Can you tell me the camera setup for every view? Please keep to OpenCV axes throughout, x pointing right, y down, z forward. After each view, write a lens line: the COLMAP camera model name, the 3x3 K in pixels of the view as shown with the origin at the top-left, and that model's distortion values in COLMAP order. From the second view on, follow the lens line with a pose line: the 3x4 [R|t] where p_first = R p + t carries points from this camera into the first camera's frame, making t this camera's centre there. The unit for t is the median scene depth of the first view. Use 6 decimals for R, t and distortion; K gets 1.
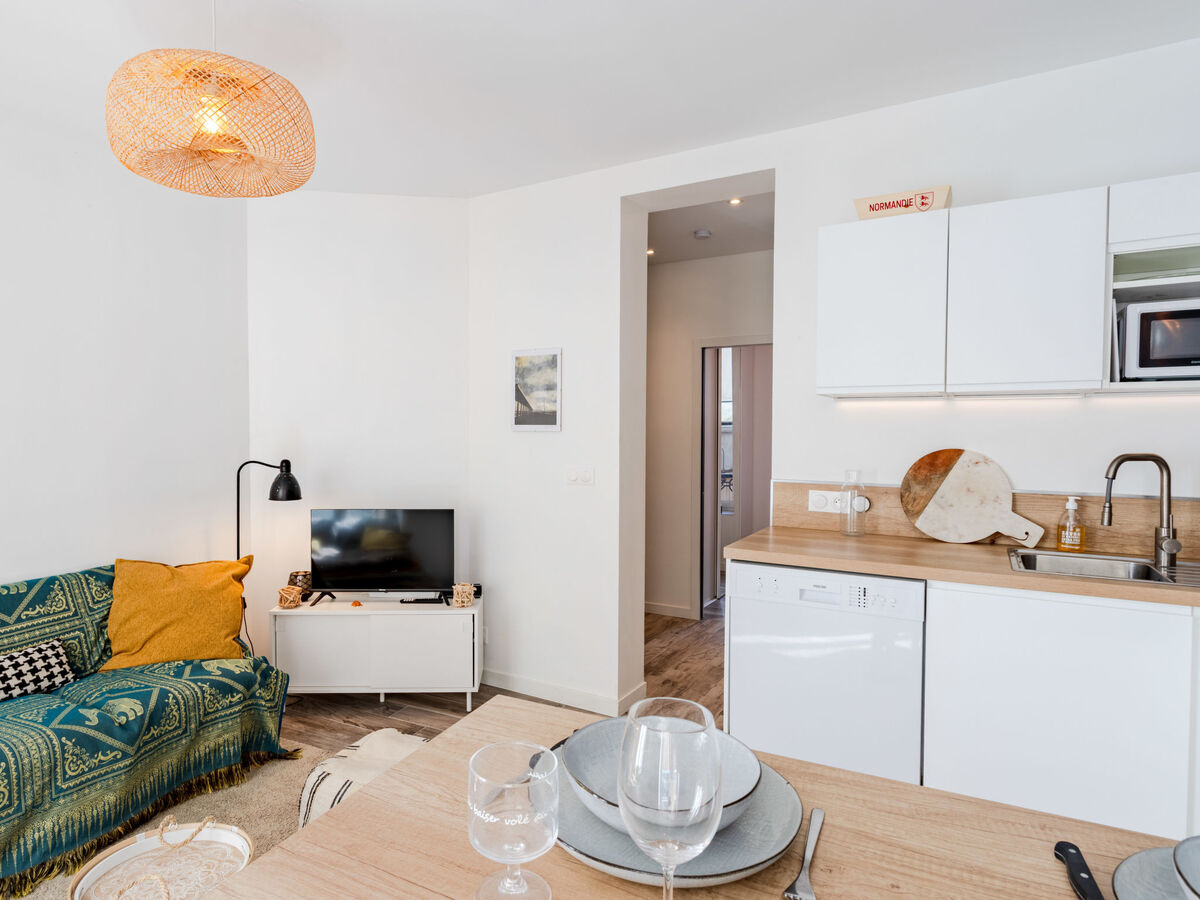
lens RADIAL K [[587.6, 0, 593.7], [0, 587.6, 450.7], [0, 0, 1]] dist [-0.001344, 0.003919]
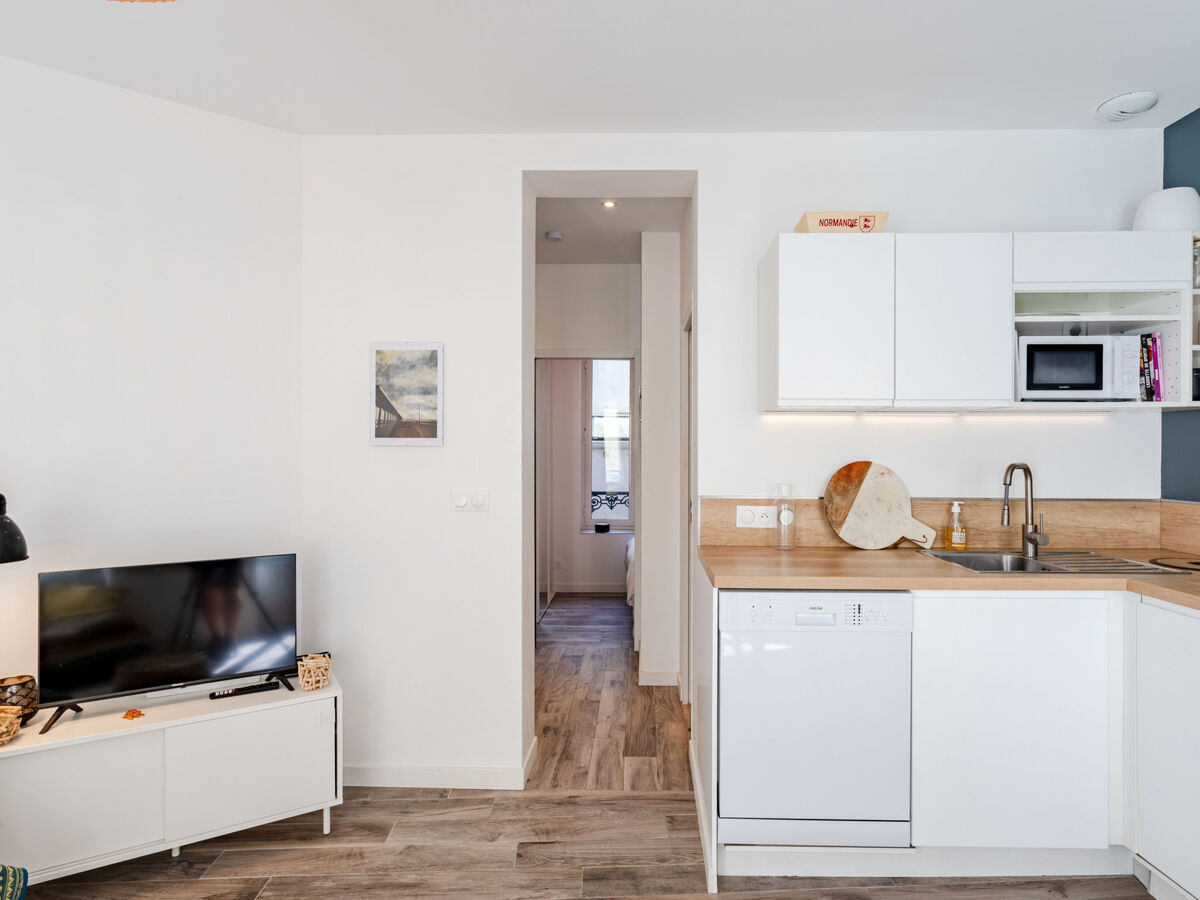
lens RADIAL K [[587.6, 0, 603.8], [0, 587.6, 452.1], [0, 0, 1]] dist [-0.001344, 0.003919]
pose [[0.901914, -0.005251, 0.431883, -0.260951], [0.016663, 0.999605, -0.022644, -0.003060], [-0.431593, 0.027620, 0.901645, 0.229399]]
